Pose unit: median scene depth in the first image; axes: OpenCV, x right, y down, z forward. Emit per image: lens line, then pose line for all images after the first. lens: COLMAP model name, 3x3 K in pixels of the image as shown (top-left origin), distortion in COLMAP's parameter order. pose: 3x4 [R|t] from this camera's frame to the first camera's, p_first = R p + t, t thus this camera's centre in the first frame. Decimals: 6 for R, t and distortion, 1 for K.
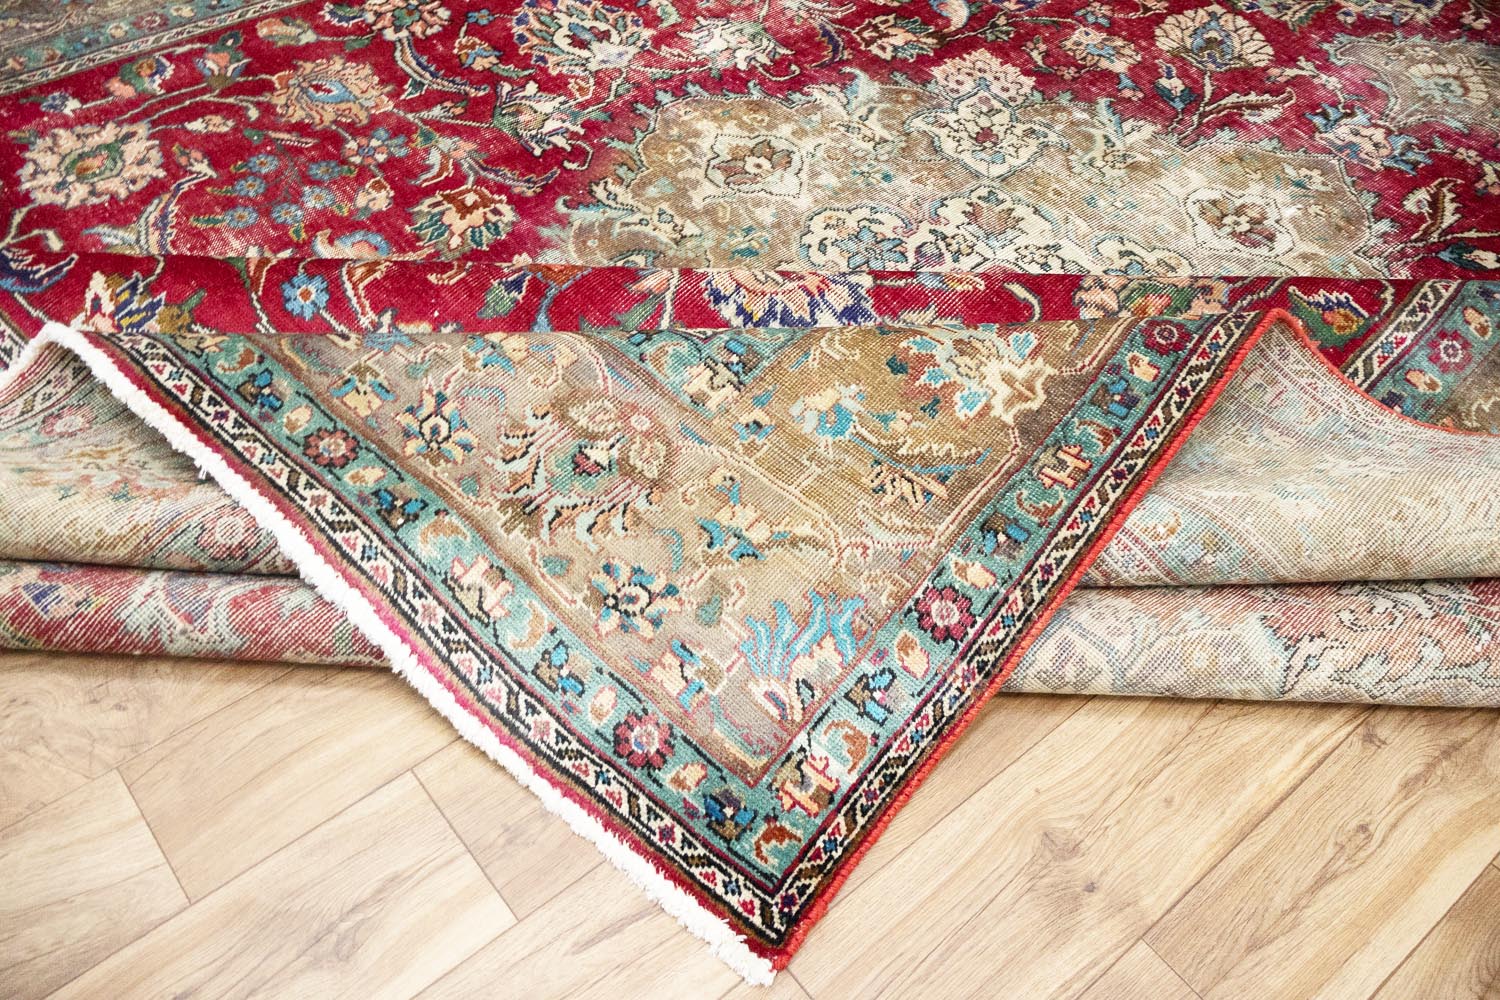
lens RADIAL K [[1259.0, 0, 750.0], [0, 1259.0, 500.0], [0, 0, 1]] dist [0.002676, -0.009841]
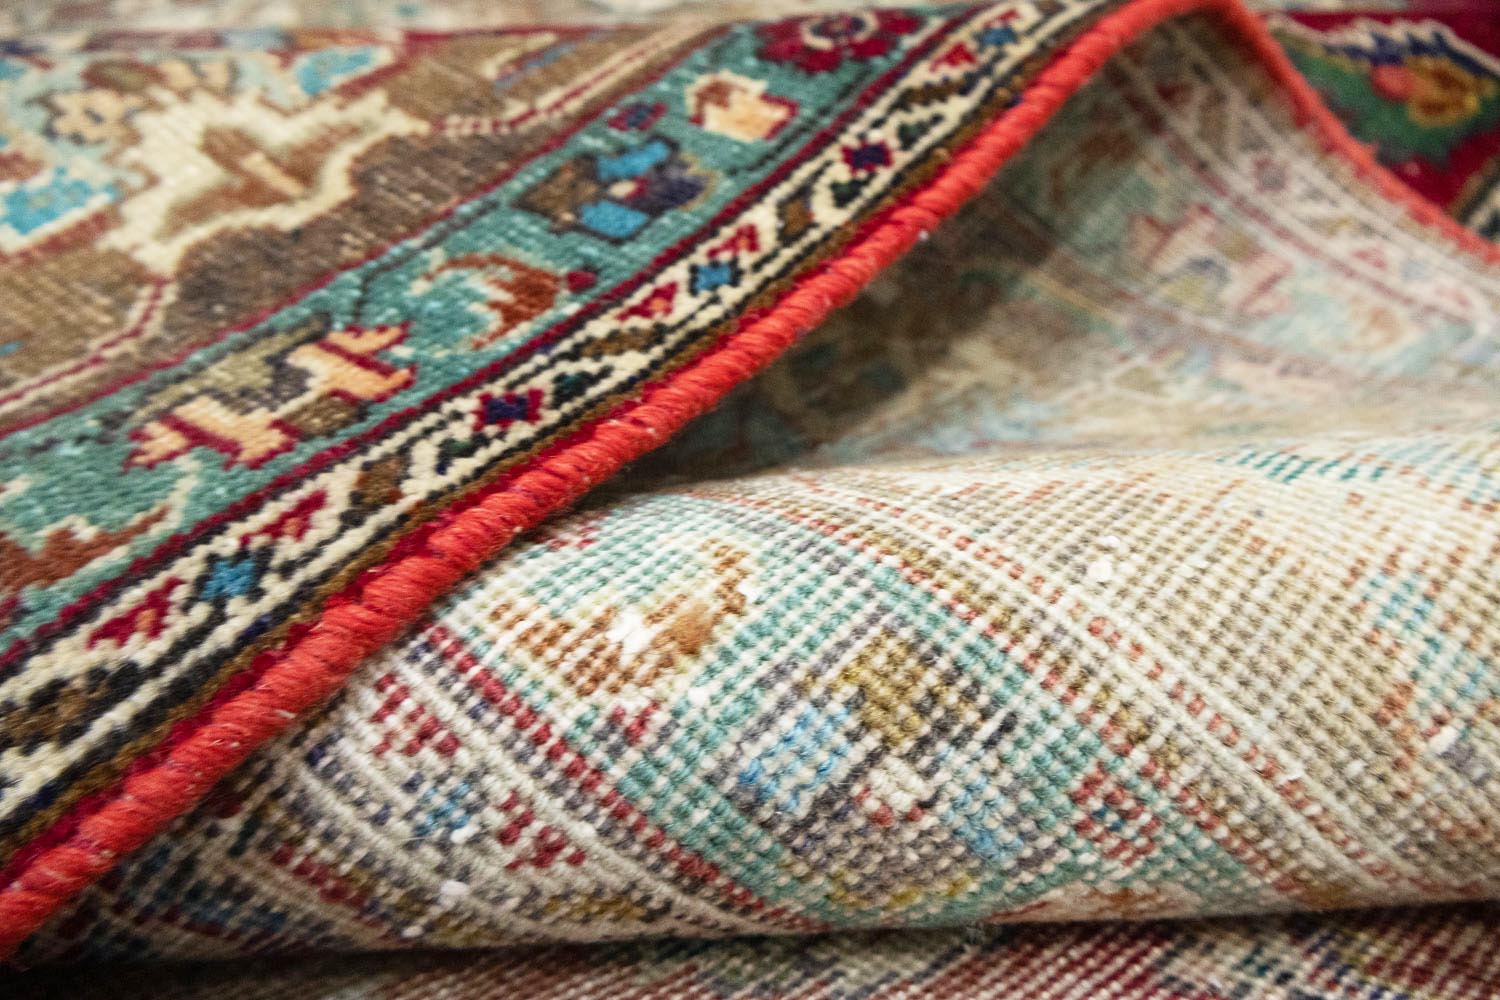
lens RADIAL K [[1284.2, 0, 742.9], [0, 1284.2, 496.6], [0, 0, 1]] dist [0.001650, -0.003035]
pose [[0.998475, -0.037017, -0.040948, 0.327853], [0.027198, 0.975437, -0.218594, 0.042726], [0.048034, 0.217147, 0.974956, 0.754897]]
